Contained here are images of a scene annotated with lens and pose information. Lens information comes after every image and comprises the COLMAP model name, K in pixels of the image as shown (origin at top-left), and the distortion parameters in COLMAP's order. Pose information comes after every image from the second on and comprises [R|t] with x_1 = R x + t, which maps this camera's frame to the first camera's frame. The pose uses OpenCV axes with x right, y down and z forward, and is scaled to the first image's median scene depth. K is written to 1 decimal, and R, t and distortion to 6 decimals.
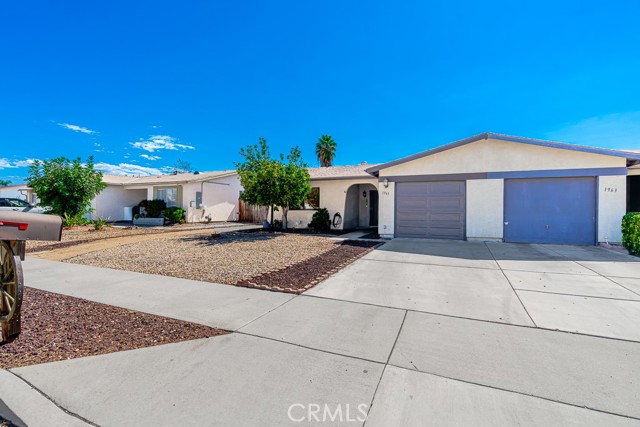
lens RADIAL K [[296.6, 0, 320.0], [0, 296.6, 213.5], [0, 0, 1]] dist [-0.001412, -0.000025]
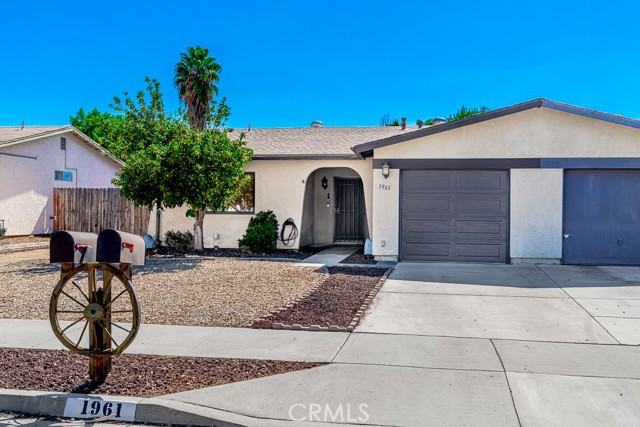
lens RADIAL K [[664.3, 0, 320.0], [0, 664.3, 213.5], [0, 0, 1]] dist [0.012489, 0.018331]
pose [[0.970238, -0.000530, 0.242152, -0.231483], [0.000637, 1.000000, -0.000365, -0.014781], [-0.242151, 0.000509, 0.970238, -0.270438]]
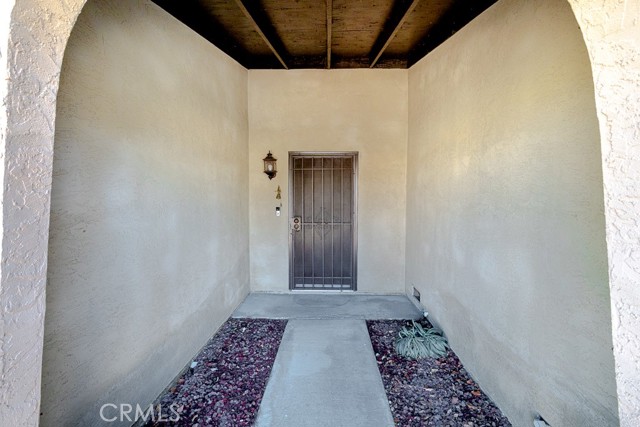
lens RADIAL K [[287.1, 0, 320.0], [0, 287.1, 213.5], [0, 0, 1]] dist [-0.001223, 0.000233]
pose [[0.923794, -0.020673, 0.382331, 0.145043], [0.004524, 0.999061, 0.043090, -0.053638], [-0.382863, -0.038077, 0.923020, 1.150112]]
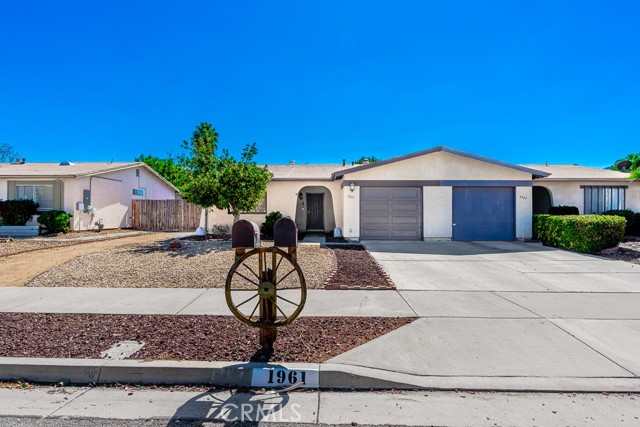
lens RADIAL K [[345.7, 0, 313.3], [0, 345.7, 211.2], [0, 0, 1]] dist [-0.003111, -0.000480]
pose [[0.924569, -0.002132, 0.381009, -0.350651], [0.007801, 0.999881, -0.013335, -0.004900], [-0.380936, 0.015301, 0.924475, -0.041525]]
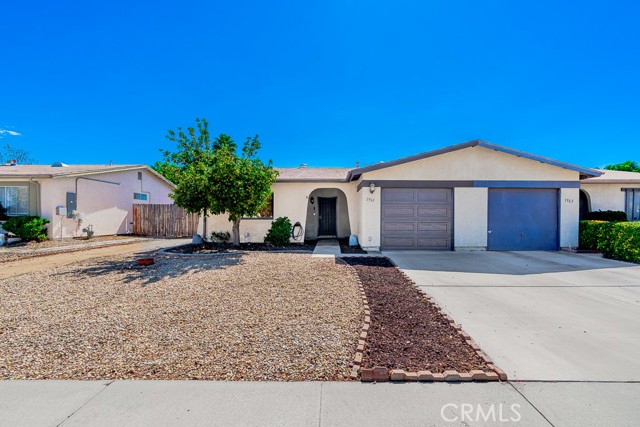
lens RADIAL K [[295.5, 0, 330.6], [0, 295.5, 220.8], [0, 0, 1]] dist [-0.000834, 0.000113]
pose [[0.915215, -0.008022, 0.402885, -0.236001], [0.007854, 0.999967, 0.002070, -0.009687], [-0.402889, 0.001270, 0.915248, 0.258940]]
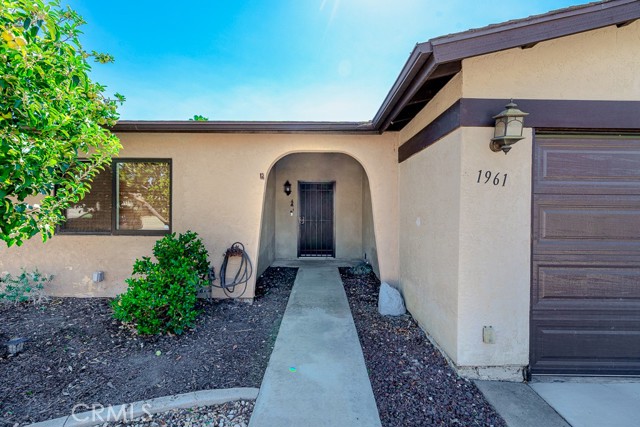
lens RADIAL K [[290.1, 0, 320.2], [0, 290.1, 205.5], [0, 0, 1]] dist [-0.003758, -0.000194]
pose [[0.913445, 0.007270, 0.406897, 0.020667], [0.001237, 0.999786, -0.020638, -0.044414], [-0.406960, 0.019355, 0.913241, 0.864393]]
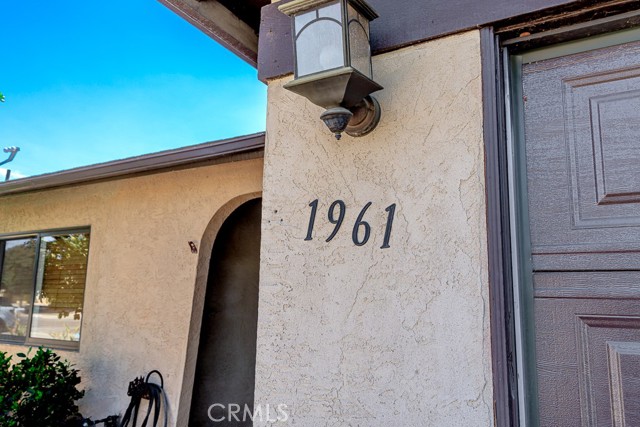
lens RADIAL K [[503.3, 0, 320.0], [0, 503.3, 213.5], [0, 0, 1]] dist [0.002529, 0.000690]
pose [[0.994052, -0.007091, -0.108673, 0.228154], [-0.012671, 0.983569, -0.180085, -0.050885], [0.108164, 0.180391, 0.977630, 0.898383]]
